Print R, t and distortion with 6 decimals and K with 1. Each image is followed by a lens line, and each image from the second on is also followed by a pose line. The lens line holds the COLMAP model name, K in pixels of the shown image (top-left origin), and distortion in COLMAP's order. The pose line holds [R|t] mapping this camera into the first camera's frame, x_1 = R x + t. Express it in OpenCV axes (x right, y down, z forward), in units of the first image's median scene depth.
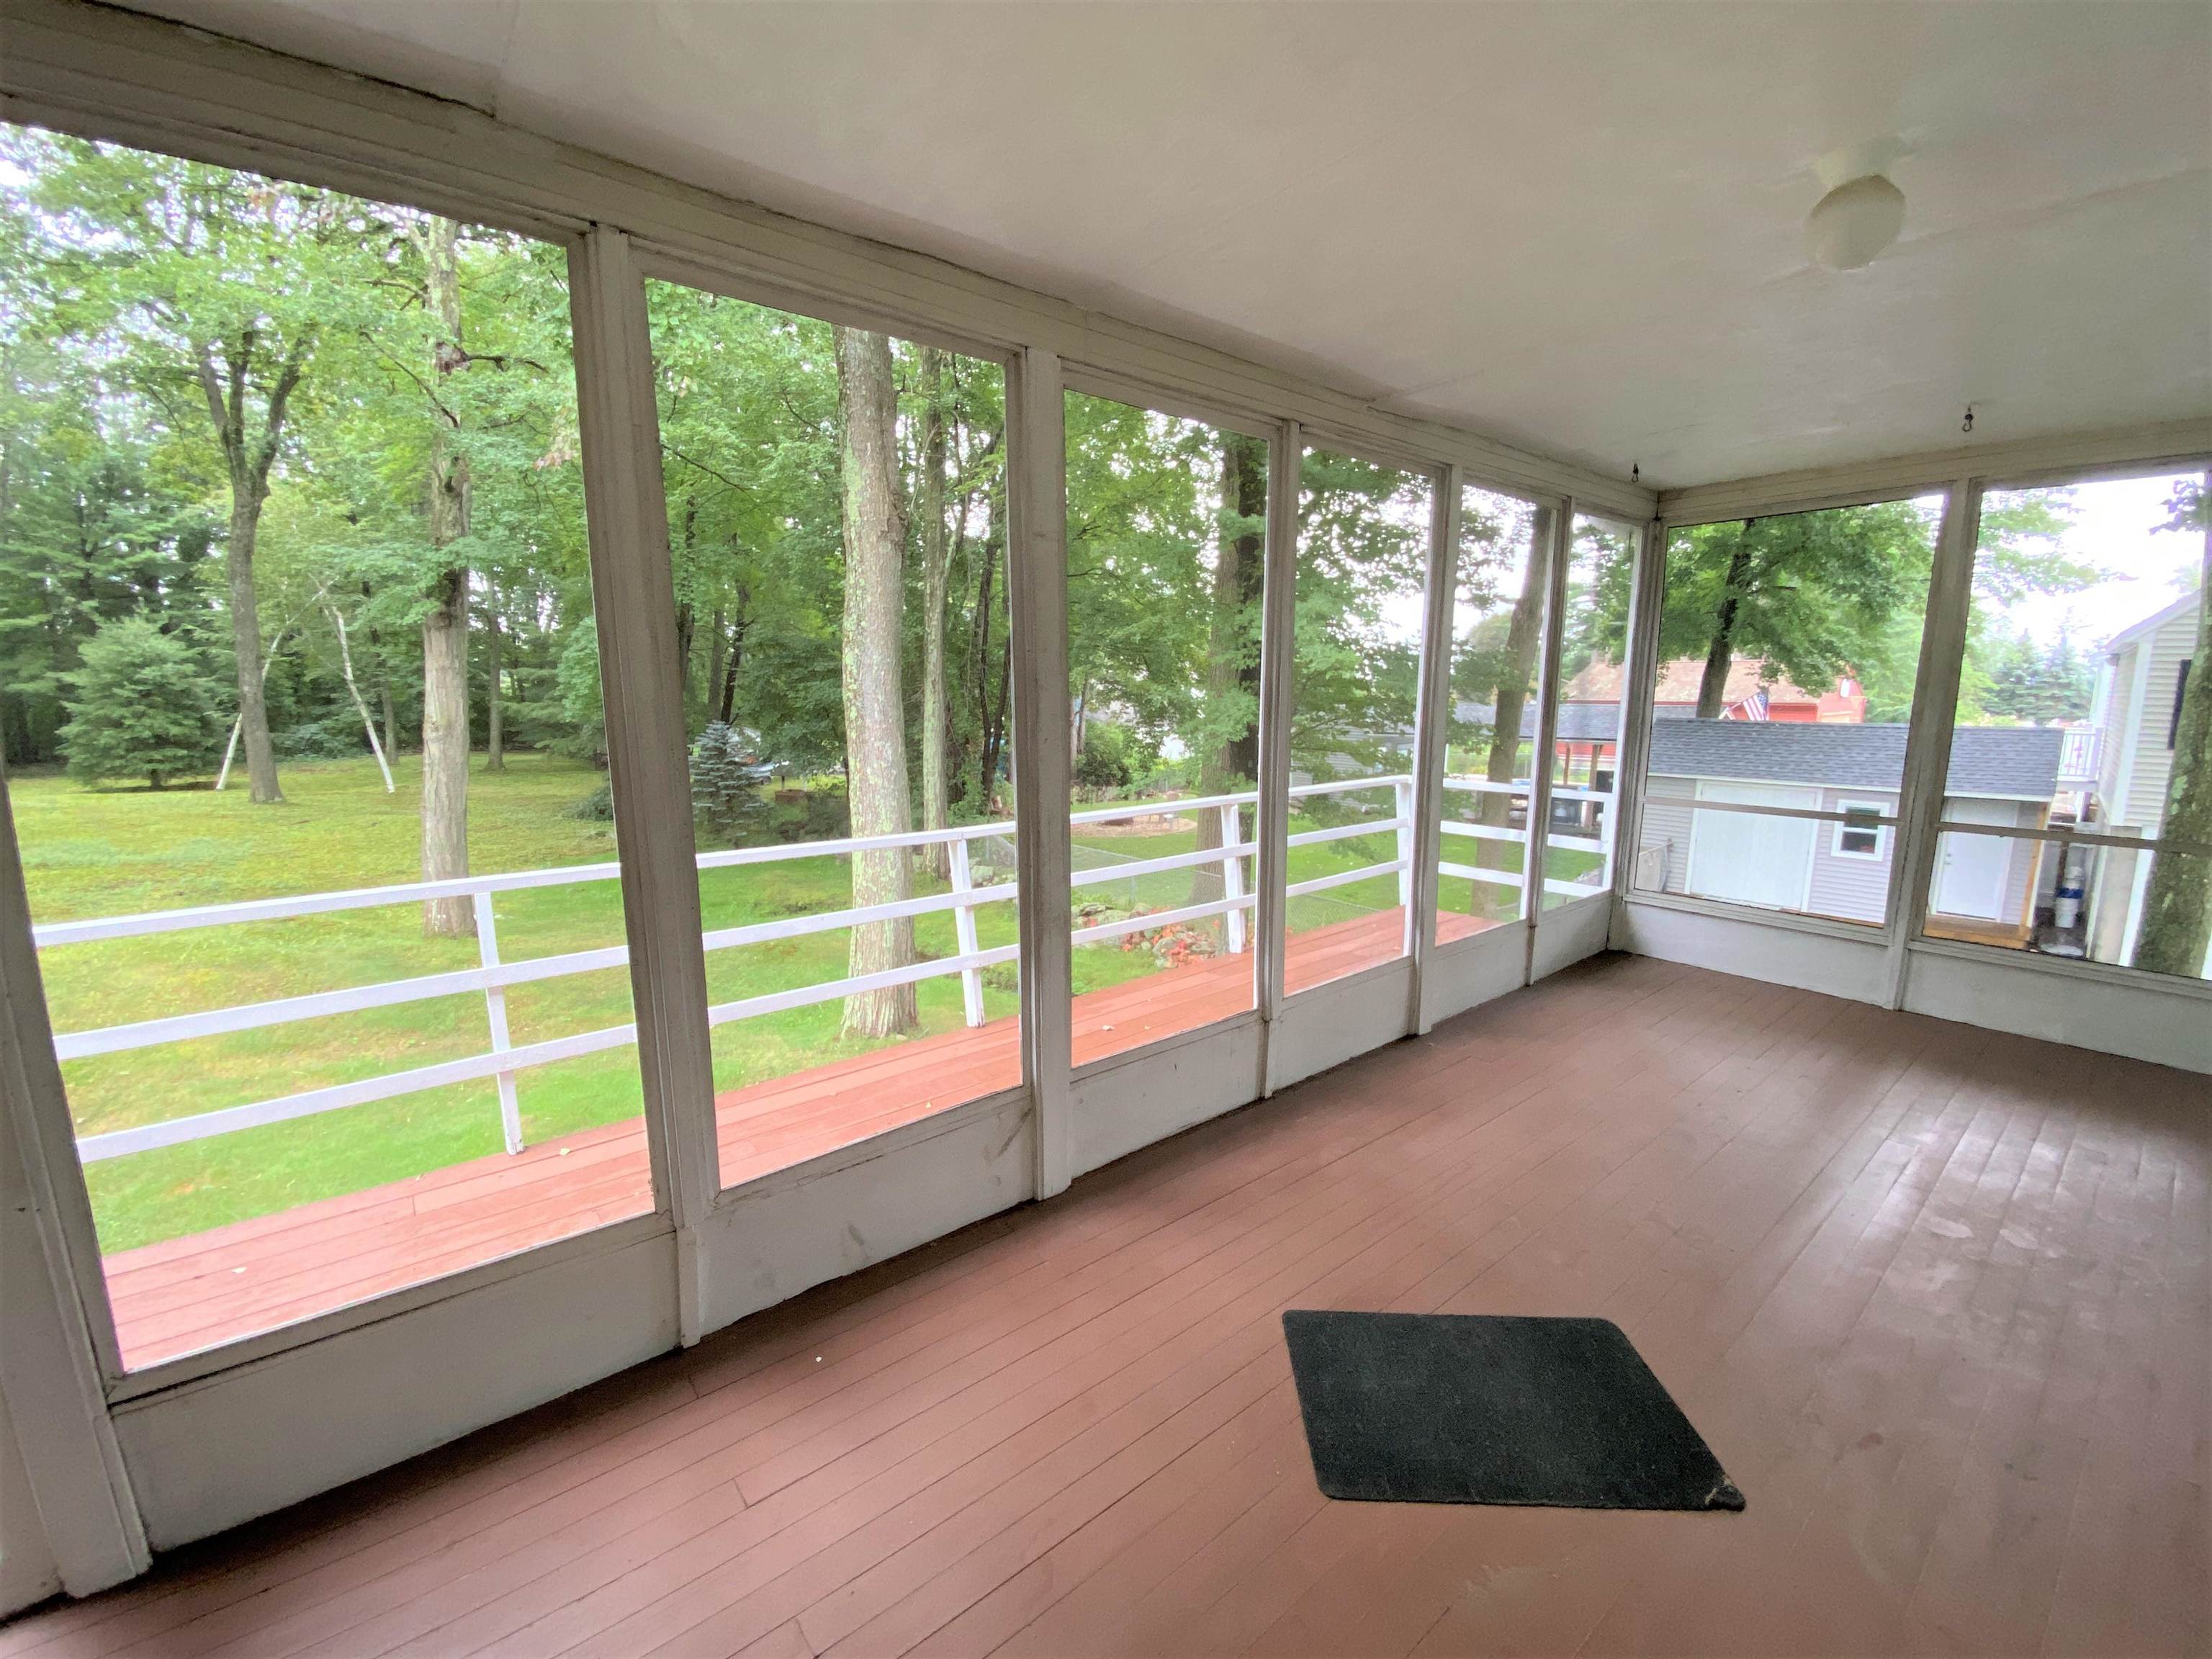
lens RADIAL K [[877.3, 0, 1140.3], [0, 877.3, 845.9], [0, 0, 1]] dist [-0.020062, -0.003278]
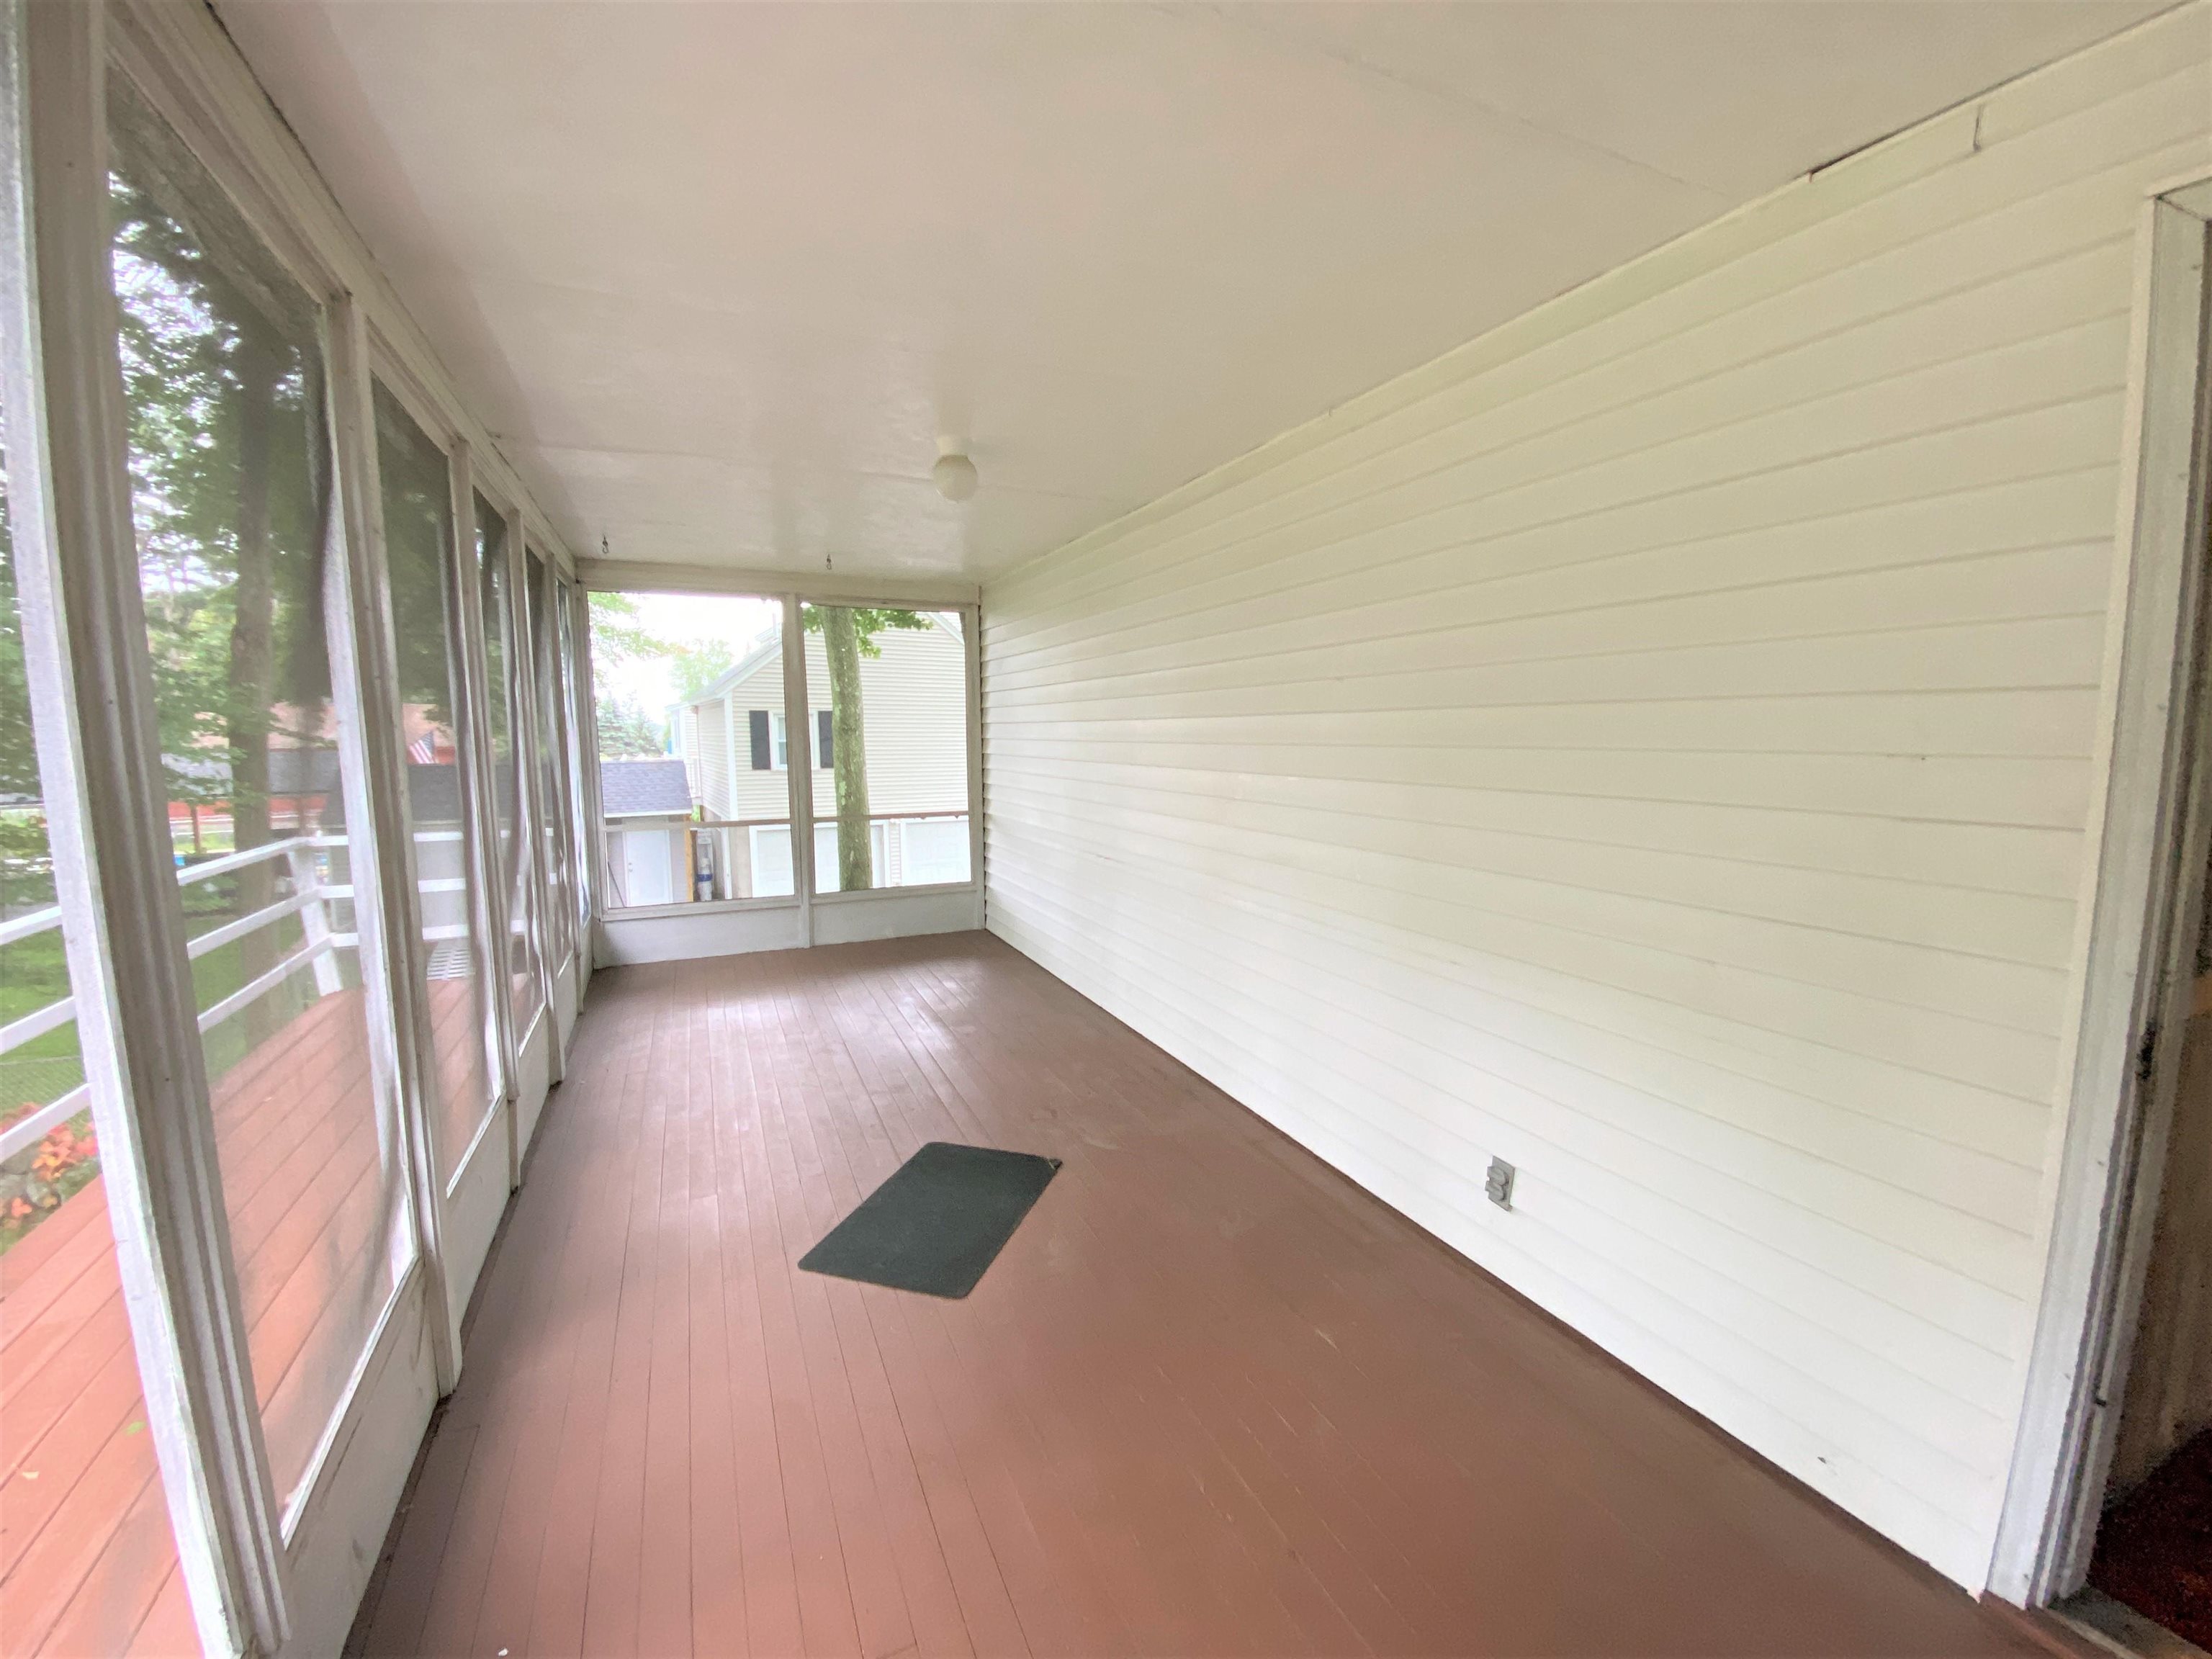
lens RADIAL K [[877.3, 0, 1087.2], [0, 877.3, 834.1], [0, 0, 1]] dist [-0.020062, -0.003278]
pose [[0.245845, -0.109649, 0.963087, -0.568610], [0.171340, 0.982851, 0.068161, -0.025102], [-0.954046, 0.148258, 0.260416, 0.189653]]
